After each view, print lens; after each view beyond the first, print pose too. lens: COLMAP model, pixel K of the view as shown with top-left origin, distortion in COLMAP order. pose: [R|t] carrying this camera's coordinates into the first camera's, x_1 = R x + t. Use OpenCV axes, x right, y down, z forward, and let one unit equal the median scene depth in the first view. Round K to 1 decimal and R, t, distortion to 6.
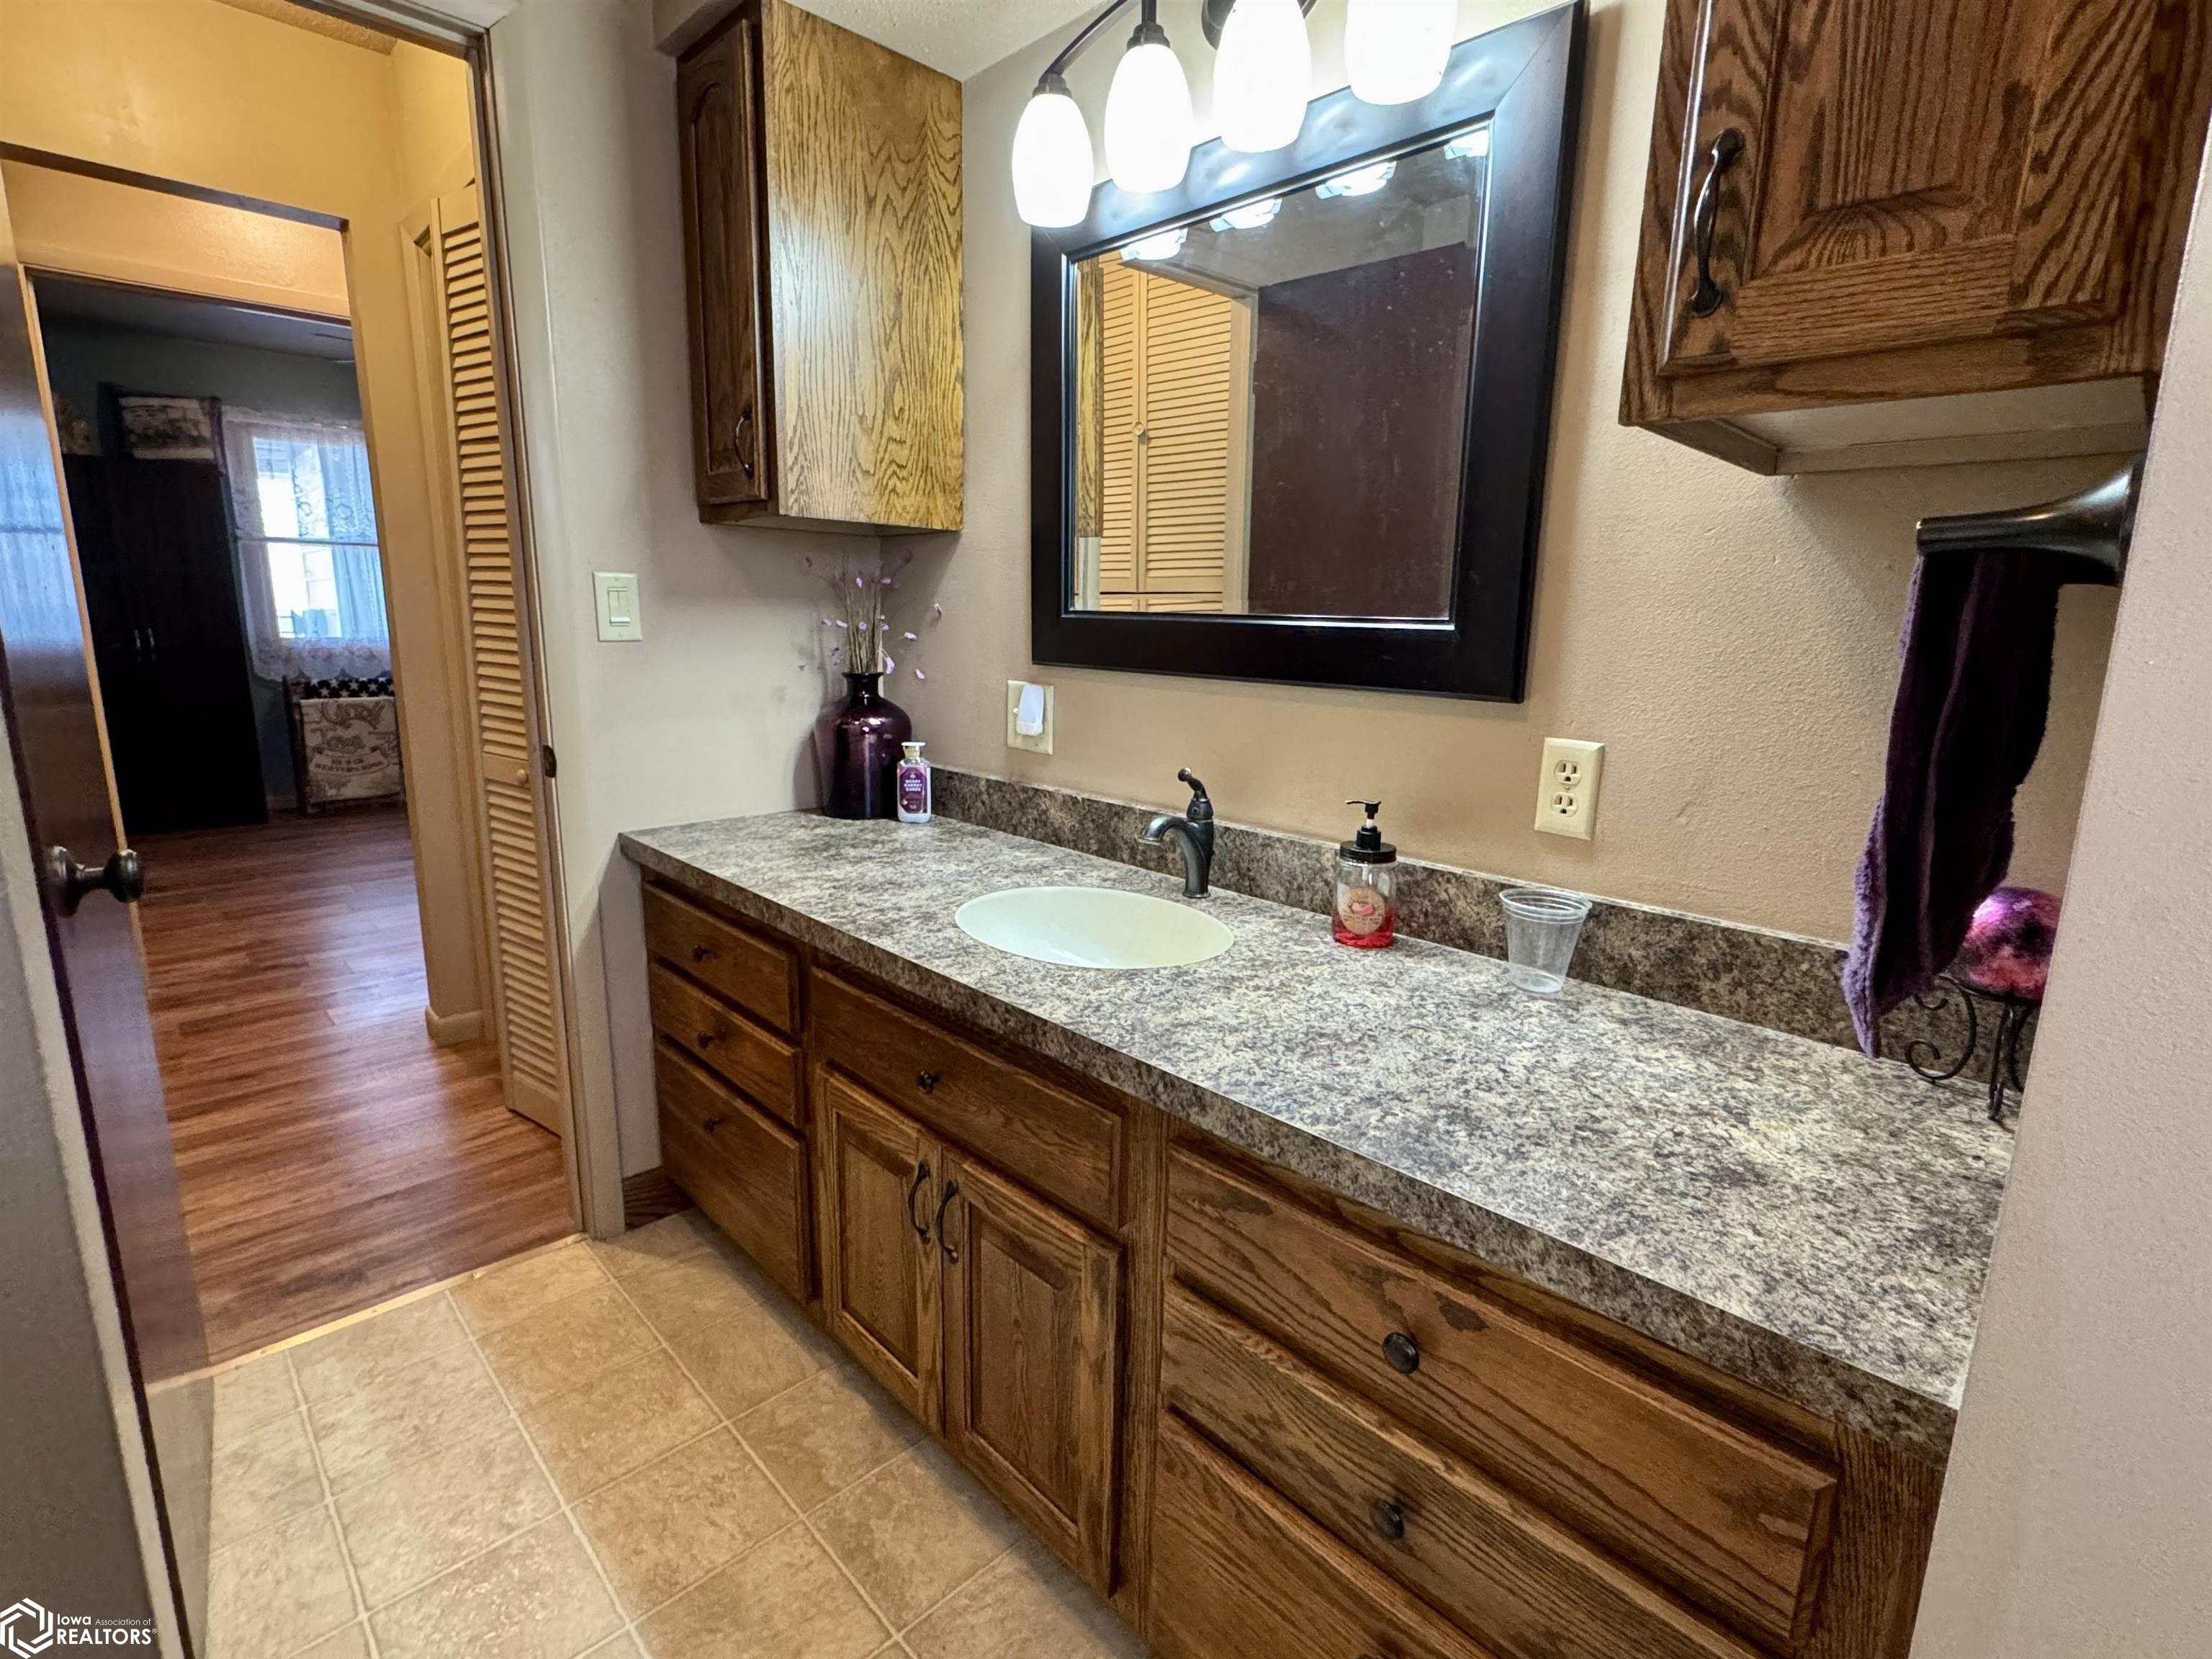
lens RADIAL K [[1048.3, 0, 1101.5], [0, 1048.3, 820.3], [0, 0, 1]] dist [-0.004756, -0.000417]
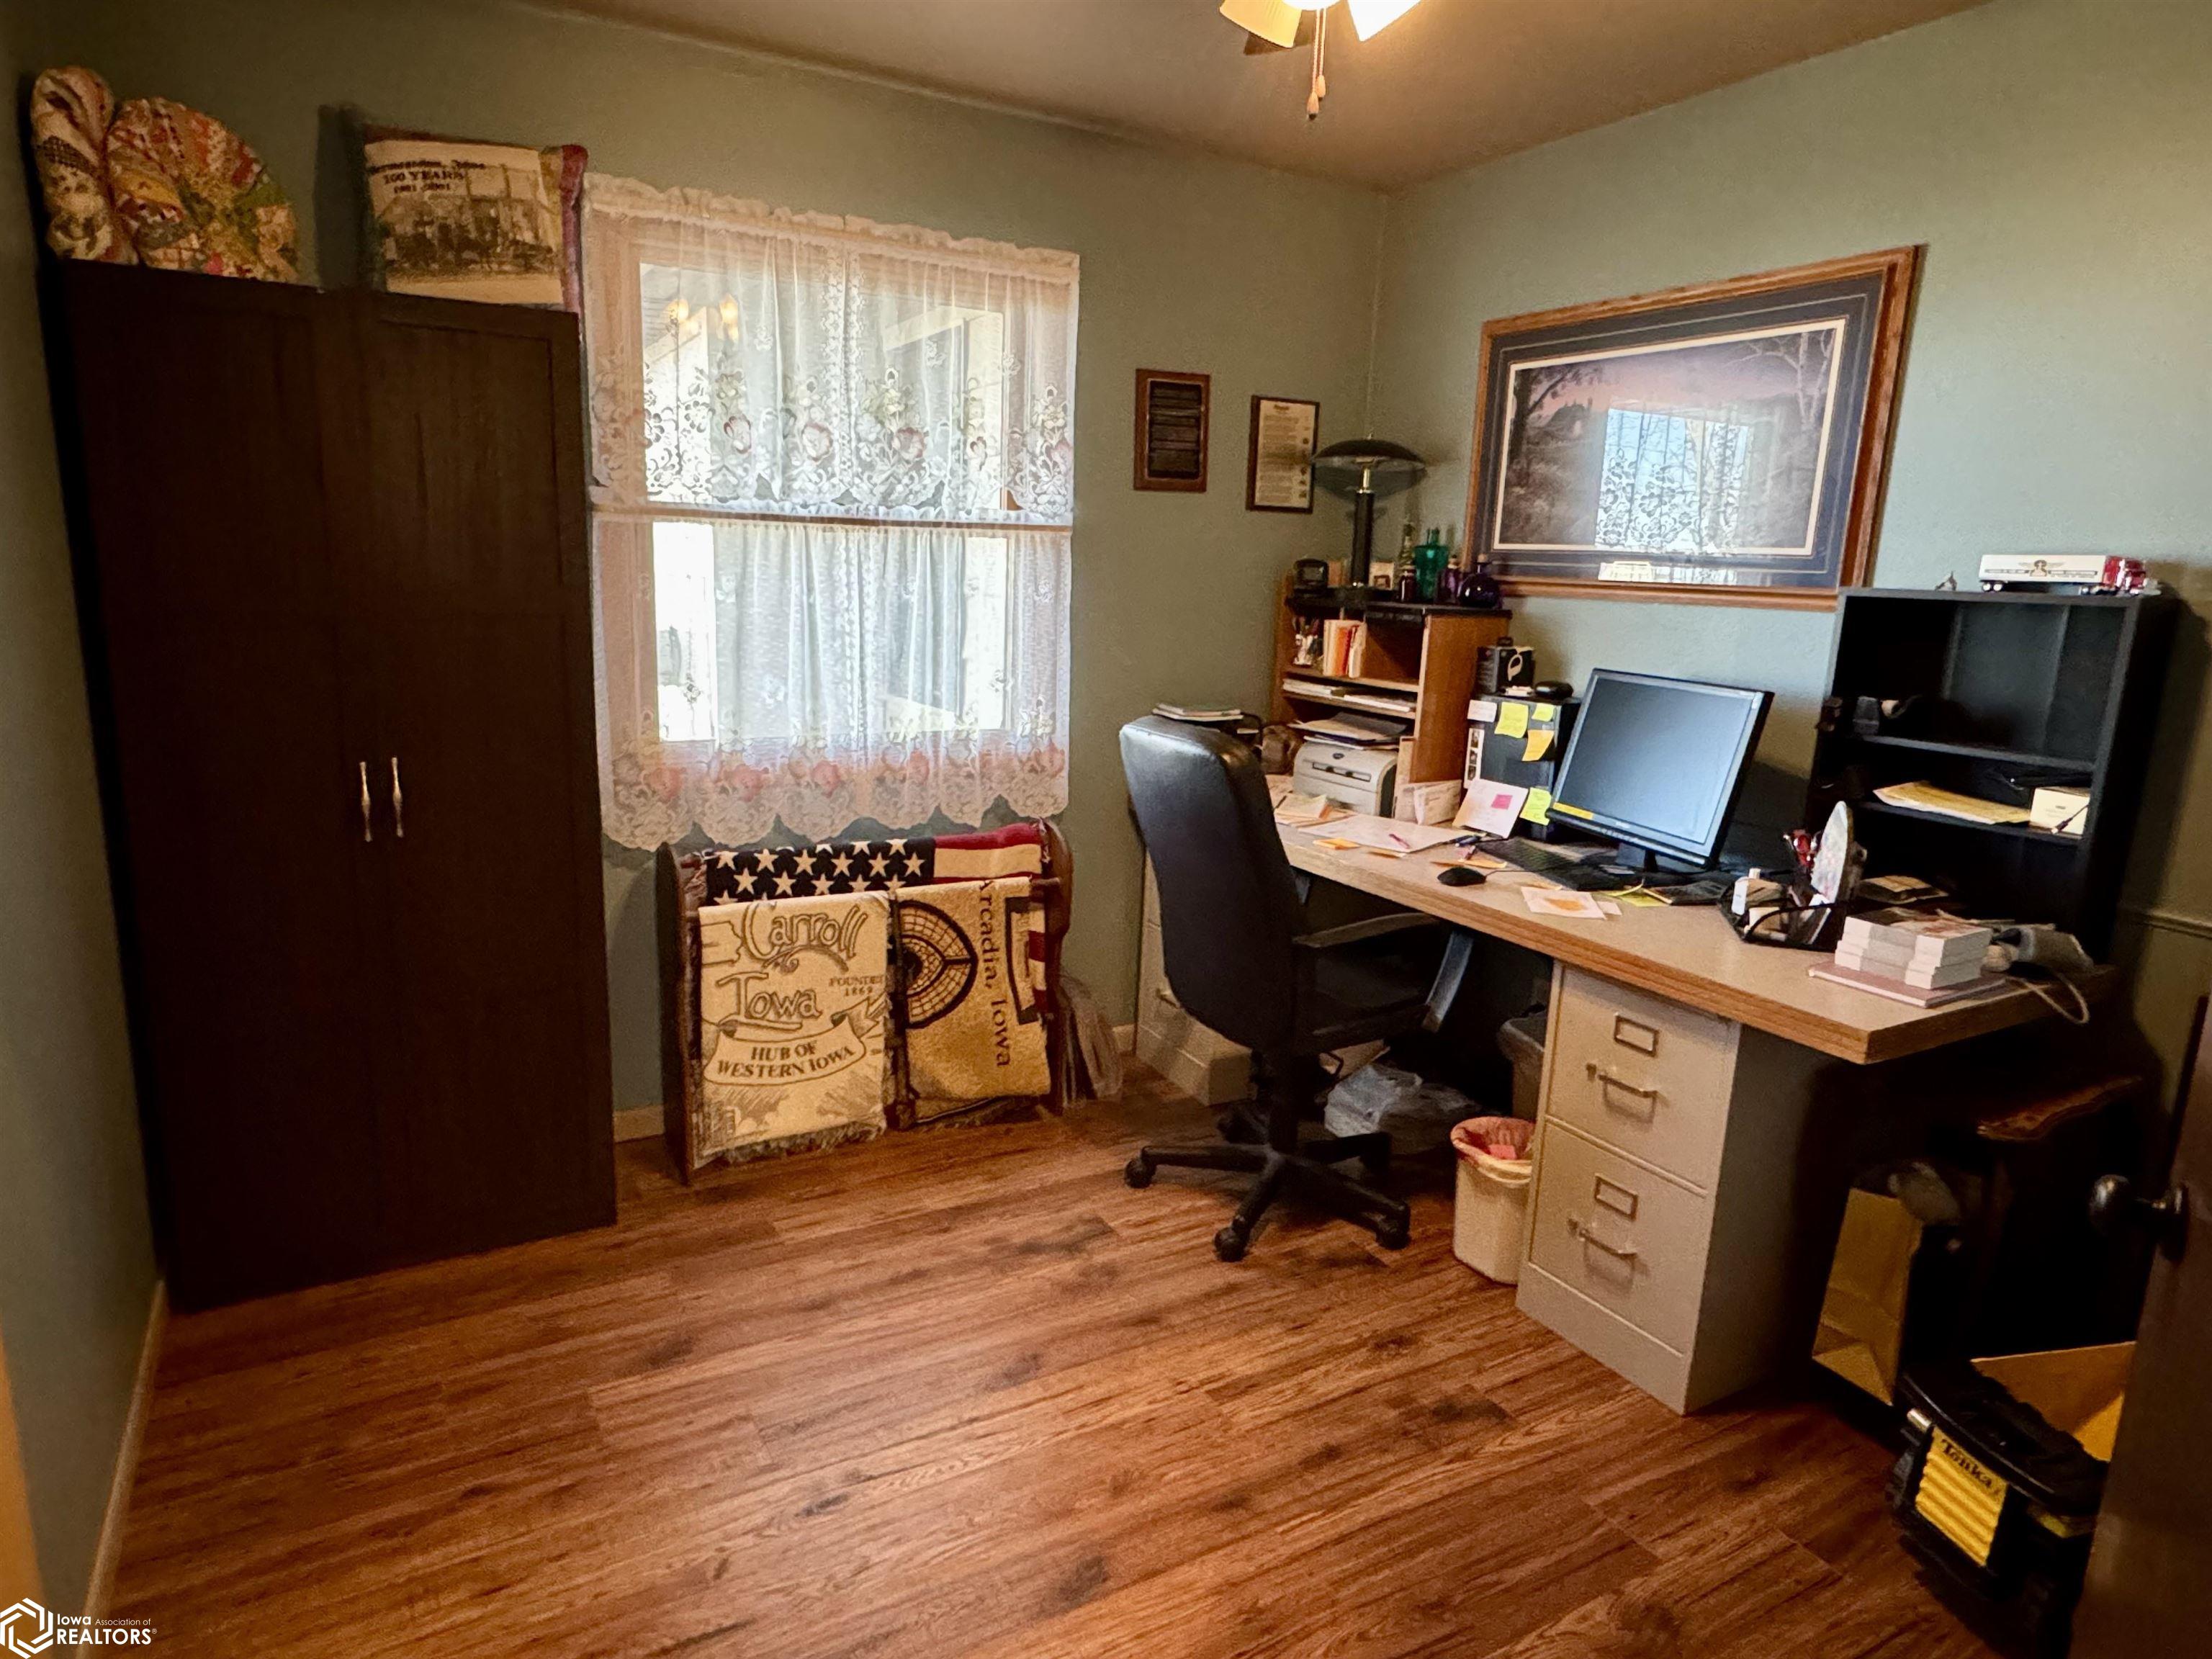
lens RADIAL K [[1337.7, 0, 1108.3], [0, 1337.7, 834.5], [0, 0, 1]] dist [-0.009915, 0.001714]
pose [[0.968320, 0.069420, -0.239870, -0.485869], [-0.068428, 0.997578, 0.012472, -0.159120], [0.240155, 0.004337, 0.970725, 0.530057]]
